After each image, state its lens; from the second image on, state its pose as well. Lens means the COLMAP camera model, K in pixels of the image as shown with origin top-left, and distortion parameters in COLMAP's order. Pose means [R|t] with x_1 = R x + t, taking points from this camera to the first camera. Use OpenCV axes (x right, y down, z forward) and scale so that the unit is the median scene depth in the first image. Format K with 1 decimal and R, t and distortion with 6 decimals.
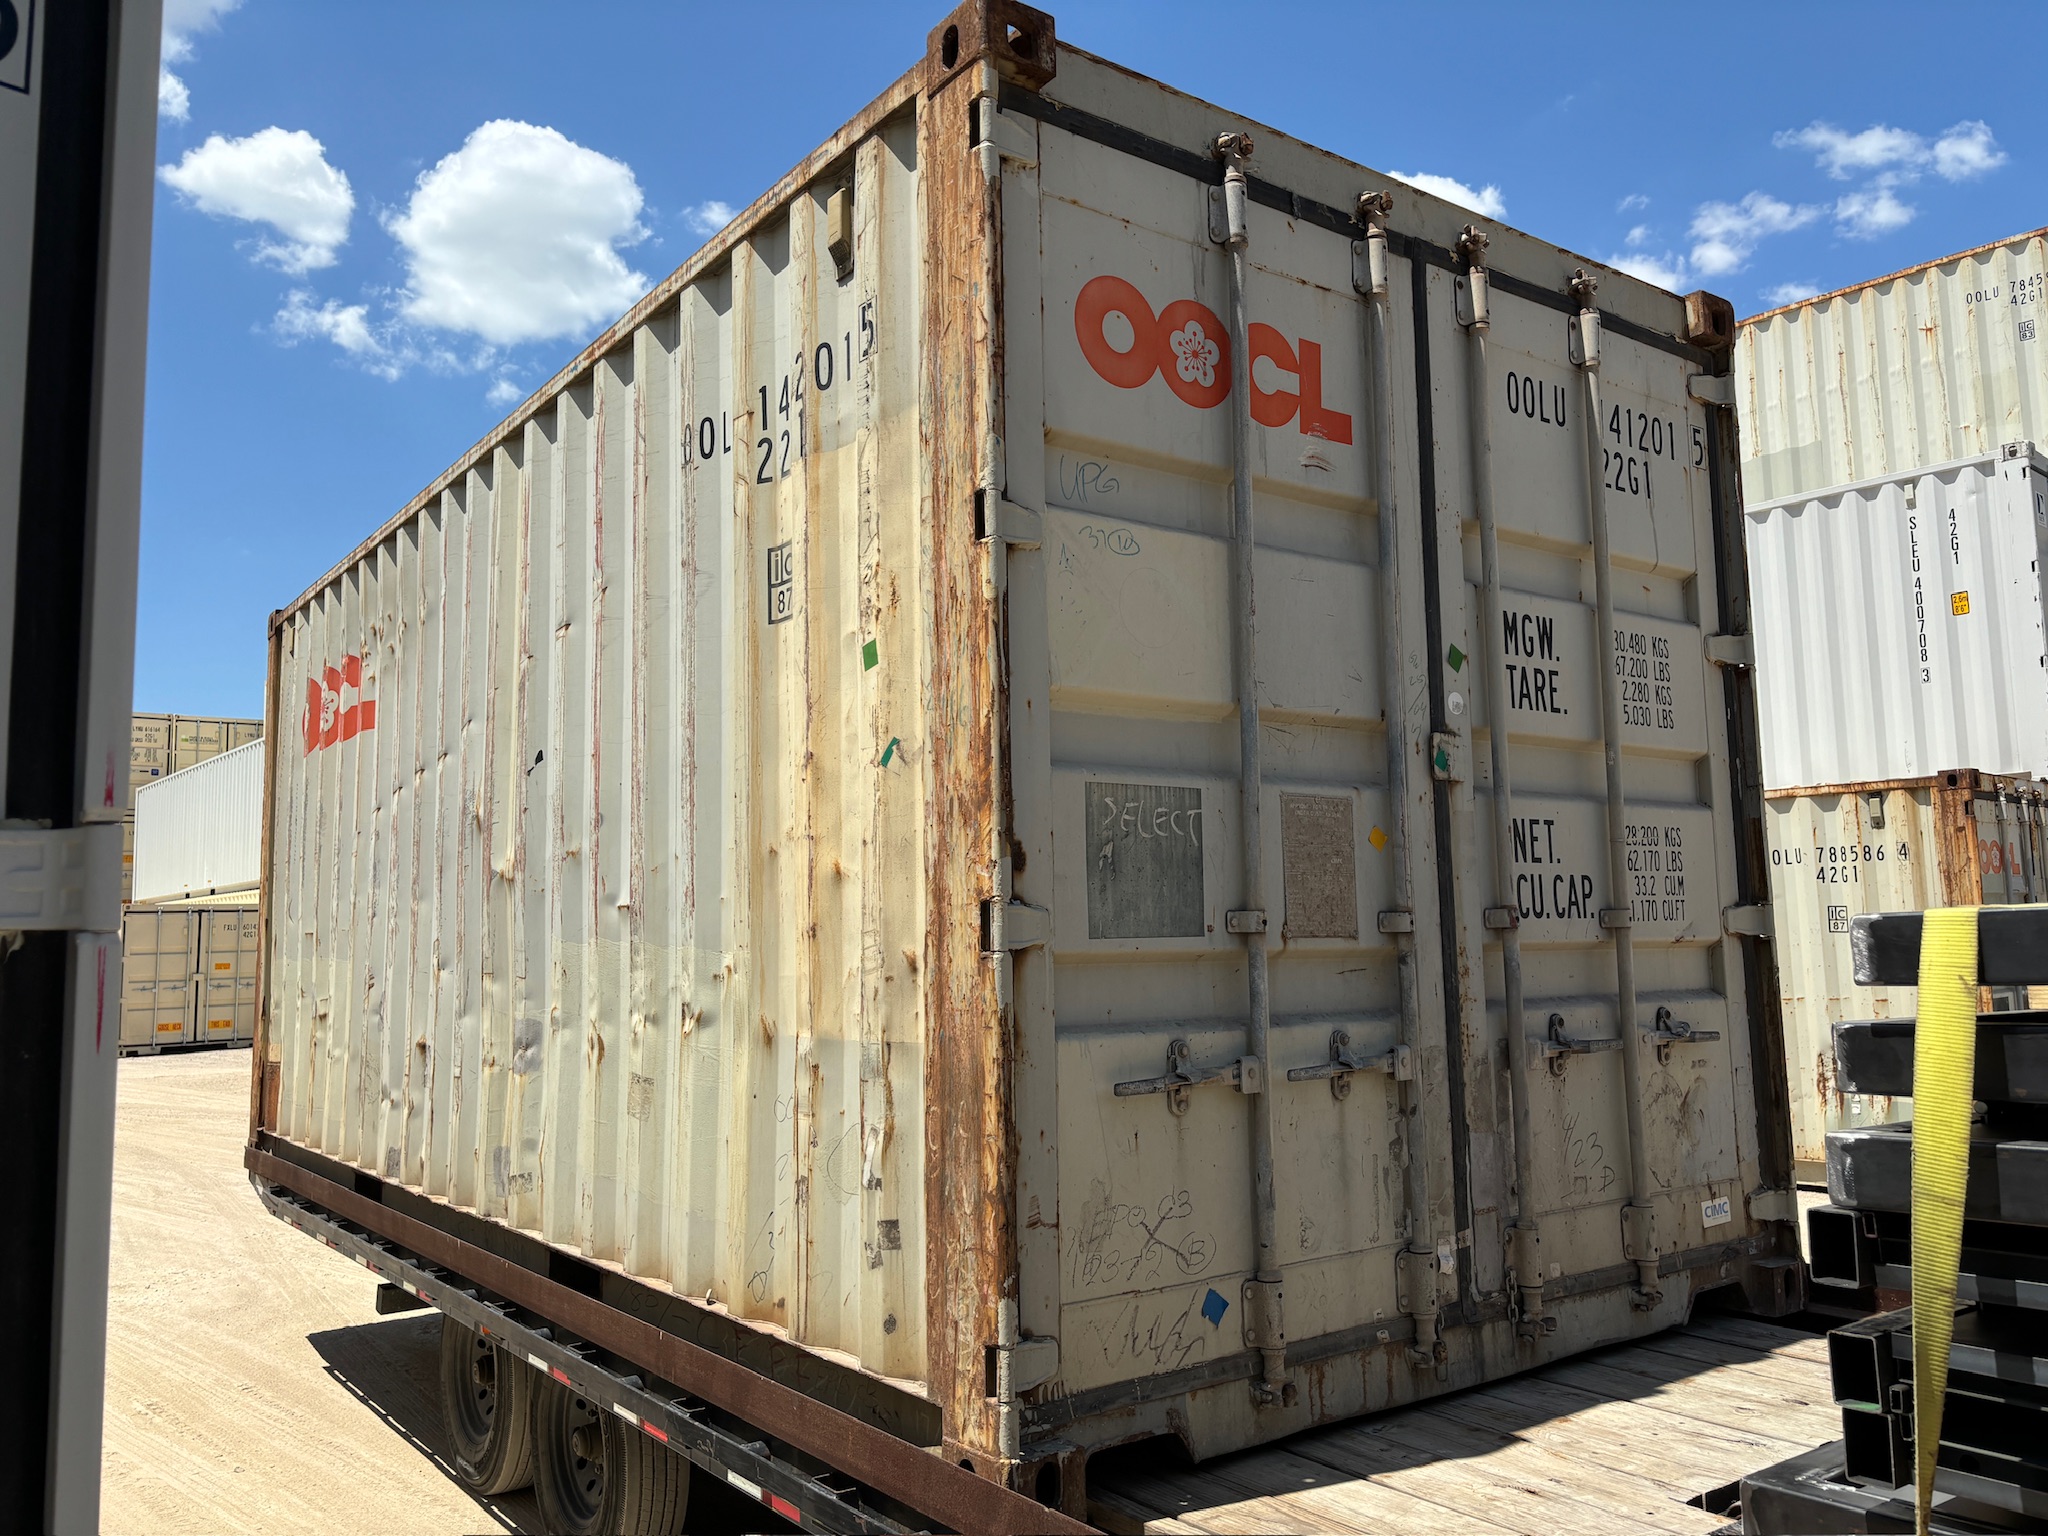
lens RADIAL K [[1551.0, 0, 1021.5], [0, 1551.0, 769.8], [0, 0, 1]] dist [-0.000261, -0.001331]
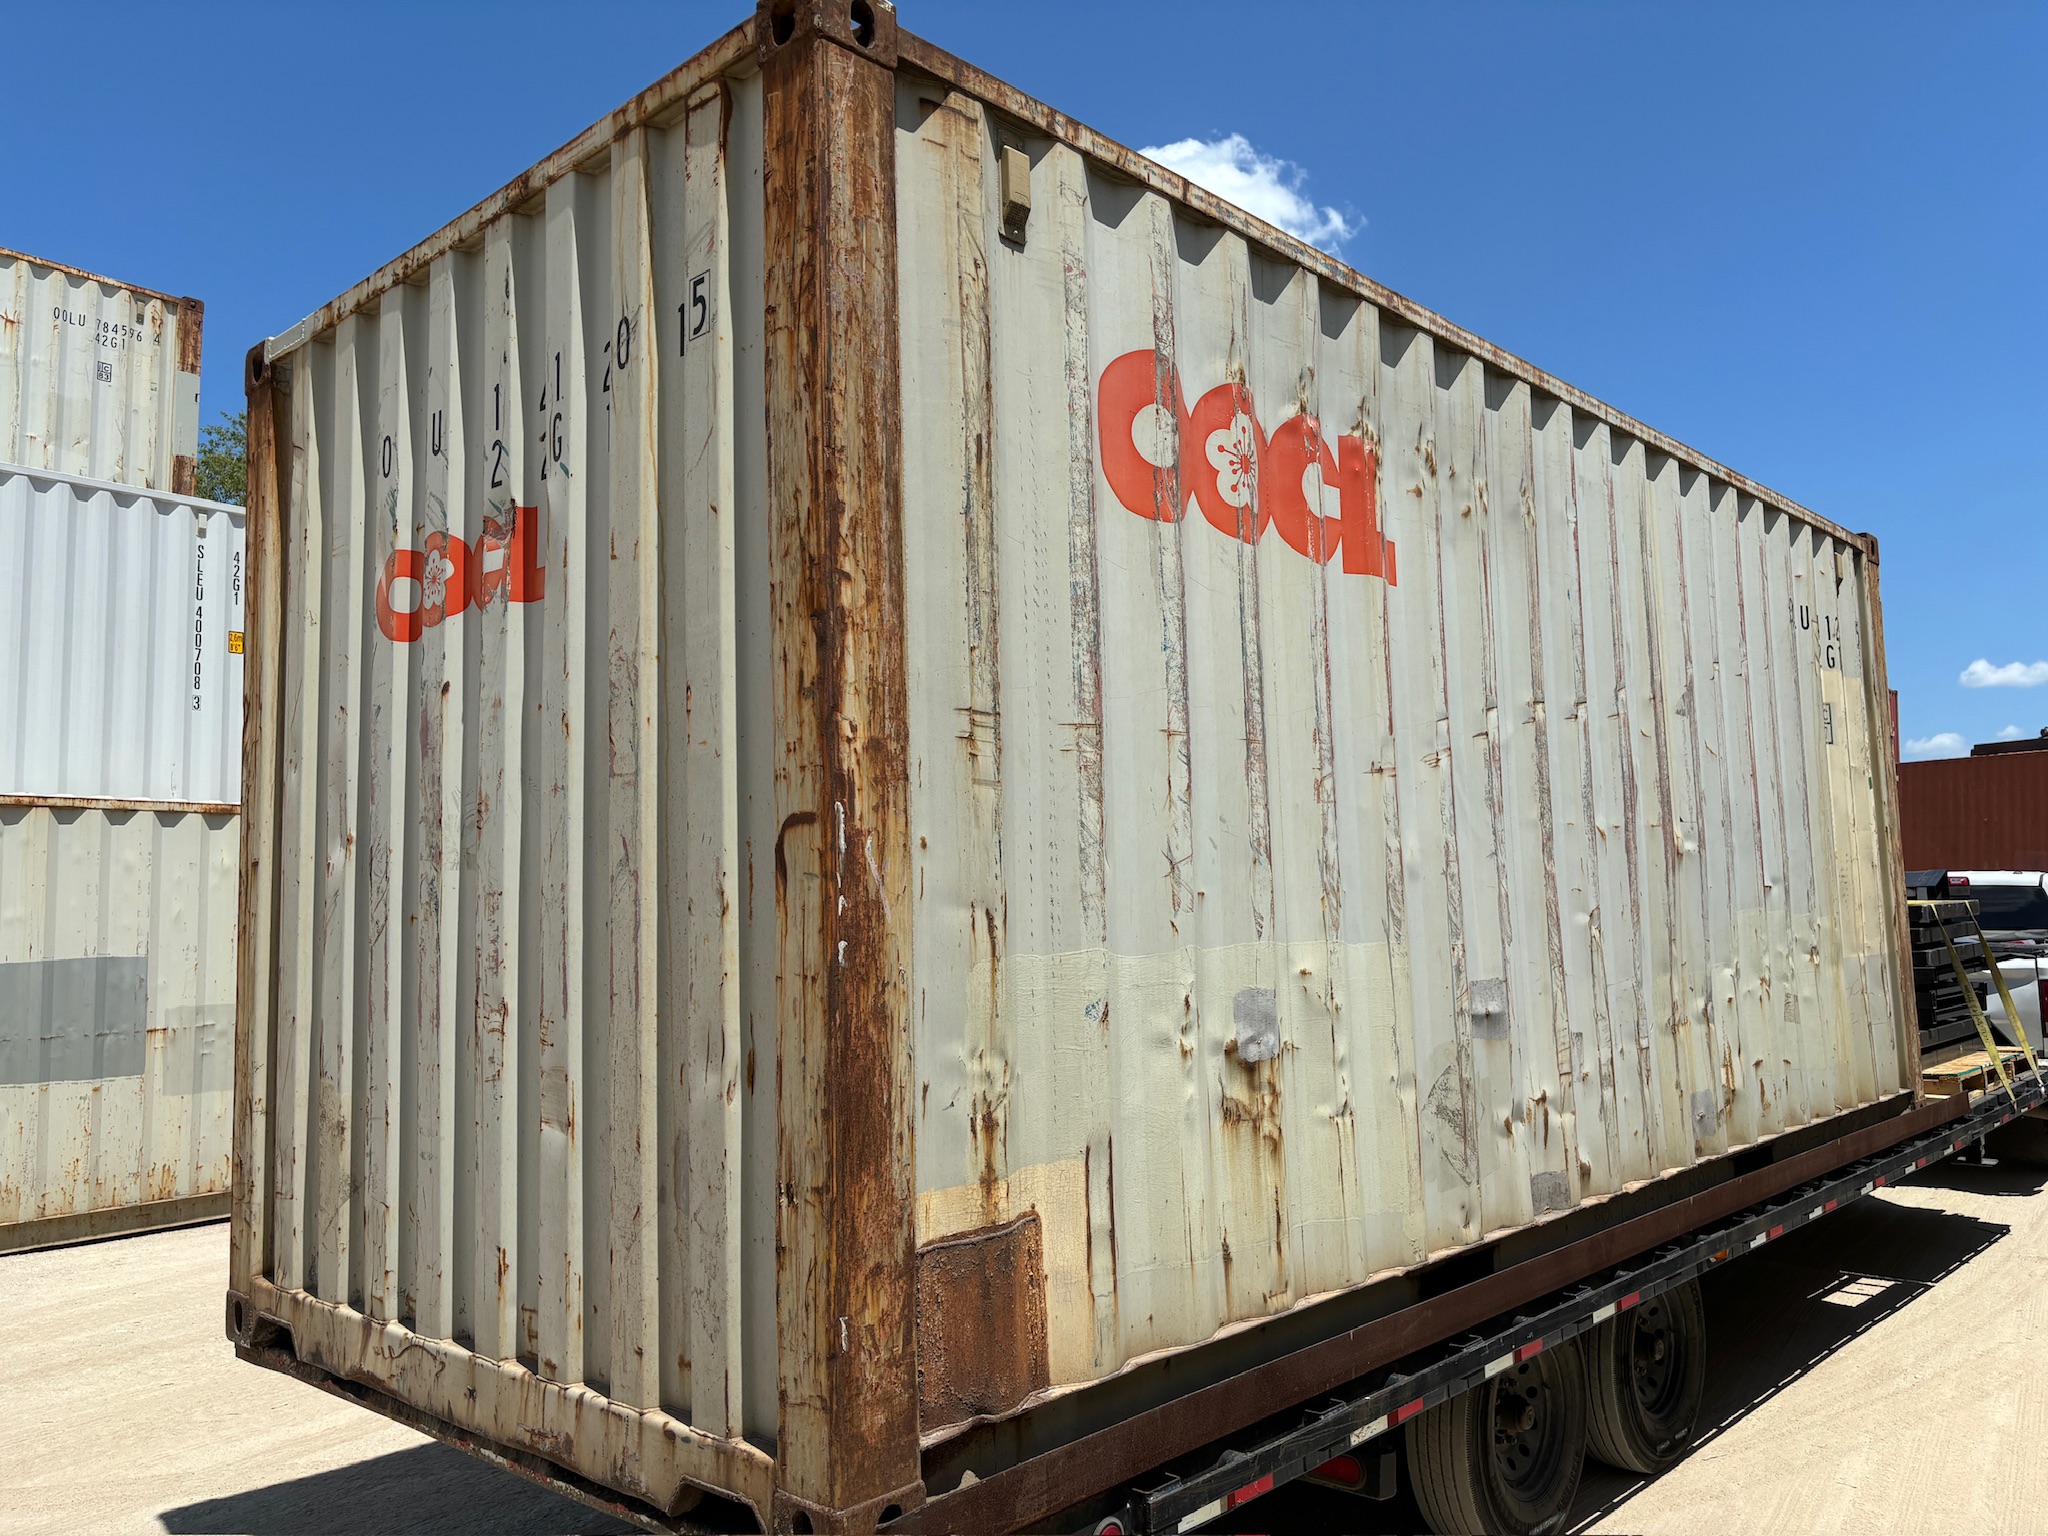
lens RADIAL K [[1551.0, 0, 1021.8], [0, 1551.0, 762.5], [0, 0, 1]] dist [-0.000261, -0.001331]
pose [[-0.177742, 0.122225, 0.976457, -0.429222], [-0.084147, 0.986735, -0.138828, 0.062807], [-0.980473, -0.106842, -0.165099, 0.546061]]
